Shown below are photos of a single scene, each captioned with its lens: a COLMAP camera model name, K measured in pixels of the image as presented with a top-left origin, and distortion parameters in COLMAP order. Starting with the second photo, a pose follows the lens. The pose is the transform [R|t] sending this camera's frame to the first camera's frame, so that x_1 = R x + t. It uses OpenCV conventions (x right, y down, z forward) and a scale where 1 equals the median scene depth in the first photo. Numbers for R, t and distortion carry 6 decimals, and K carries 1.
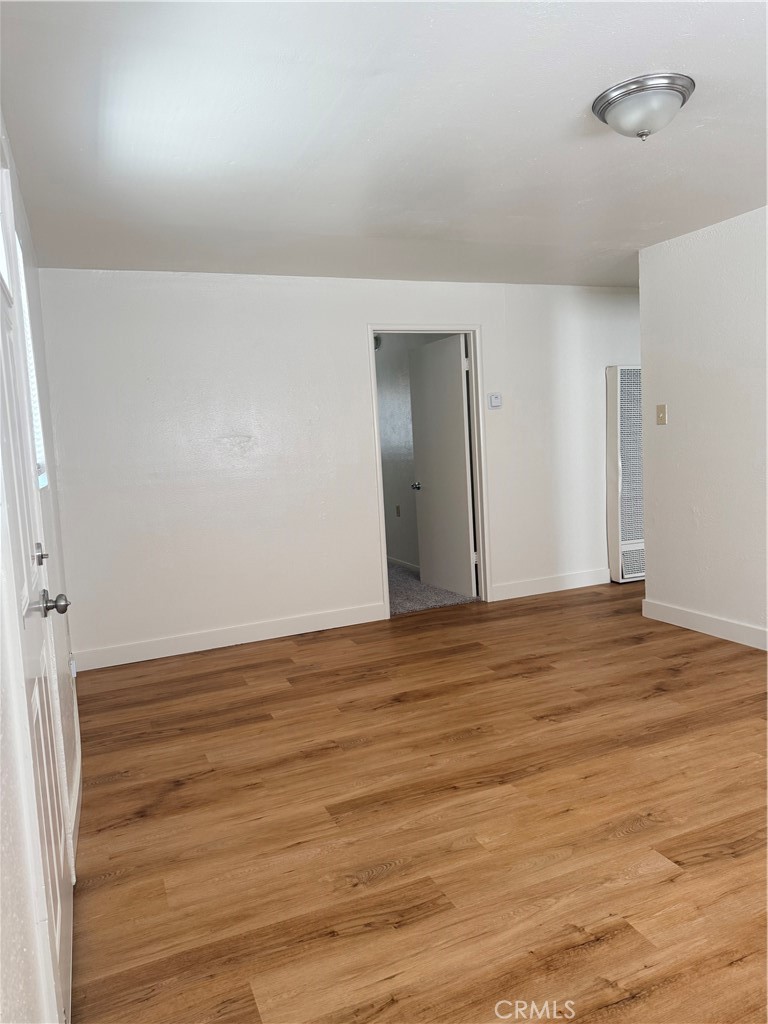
lens RADIAL K [[722.2, 0, 381.6], [0, 722.2, 512.2], [0, 0, 1]] dist [-0.076940, -0.012751]
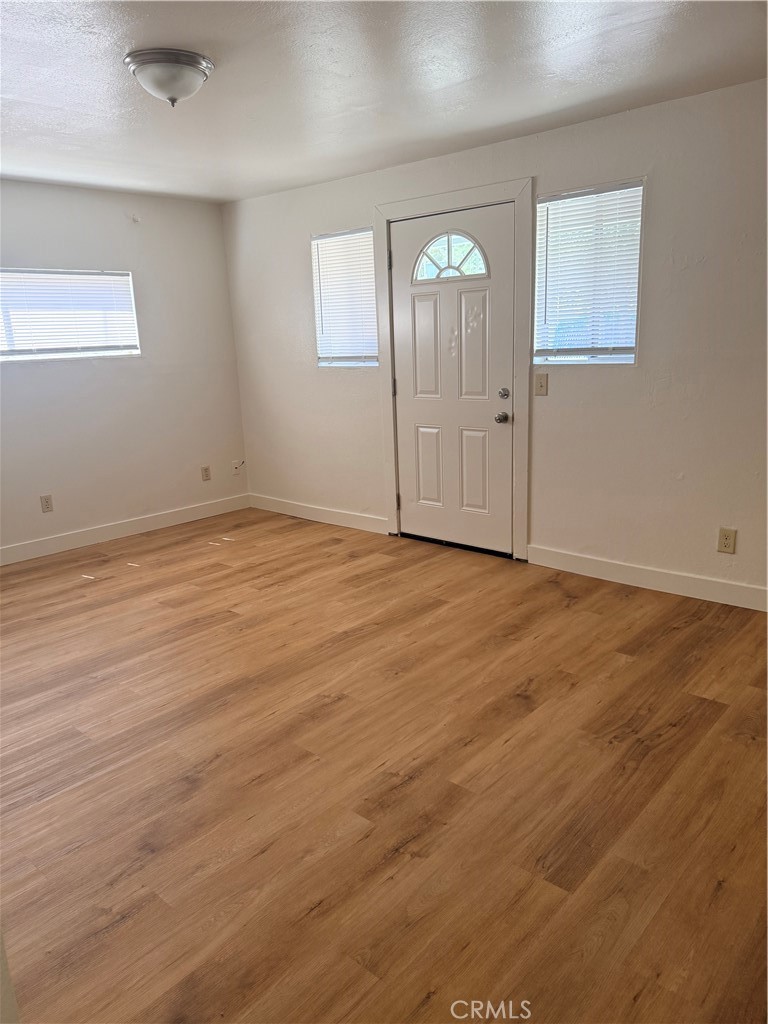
lens RADIAL K [[722.2, 0, 383.8], [0, 722.2, 507.1], [0, 0, 1]] dist [-0.076940, -0.012751]
pose [[-0.895430, 0.200577, -0.397458, 0.543935], [0.059057, 0.938385, 0.340507, -0.268248], [0.441267, 0.281428, -0.852104, 1.939598]]
